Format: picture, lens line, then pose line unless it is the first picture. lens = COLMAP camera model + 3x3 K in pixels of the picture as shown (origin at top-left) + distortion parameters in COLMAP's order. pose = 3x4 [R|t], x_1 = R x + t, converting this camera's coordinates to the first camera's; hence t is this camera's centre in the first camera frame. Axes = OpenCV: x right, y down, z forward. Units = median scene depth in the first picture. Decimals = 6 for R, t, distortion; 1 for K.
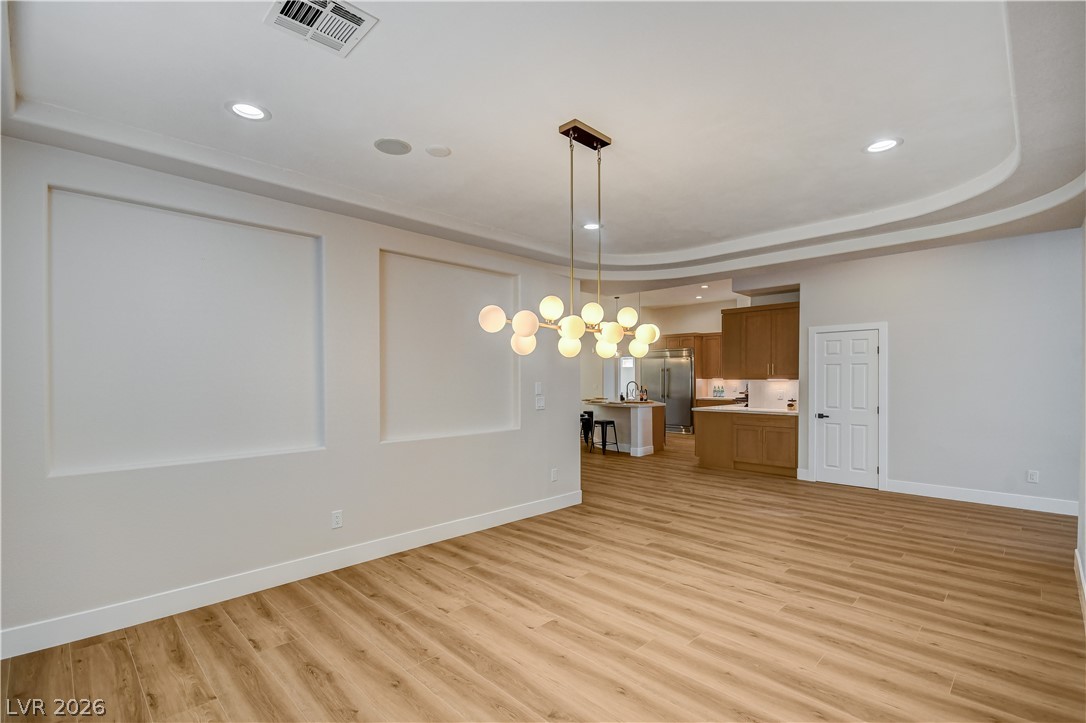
lens RADIAL K [[493.6, 0, 546.0], [0, 493.6, 369.7], [0, 0, 1]] dist [0.012472, -0.001624]
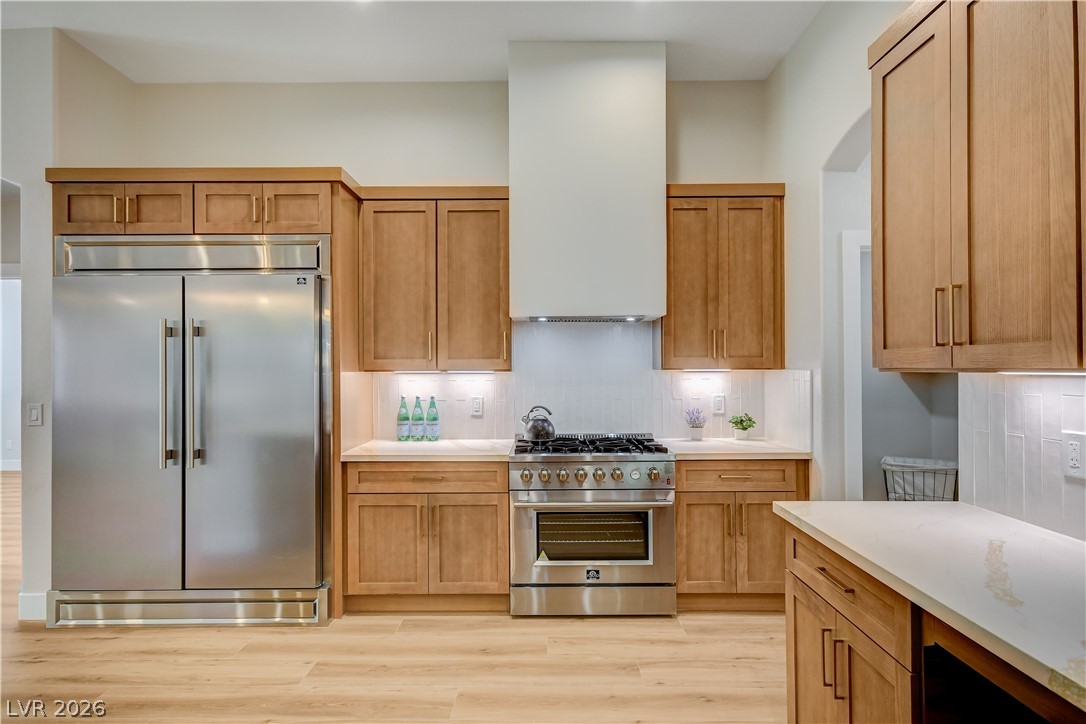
lens RADIAL K [[587.3, 0, 543.6], [0, 587.3, 362.3], [0, 0, 1]] dist [0.007860, 0.002696]
pose [[0.711185, 0.000603, 0.703005, 0.182135], [-0.003364, 0.999991, 0.002545, 0.013267], [-0.702997, -0.004175, 0.711180, 0.750879]]
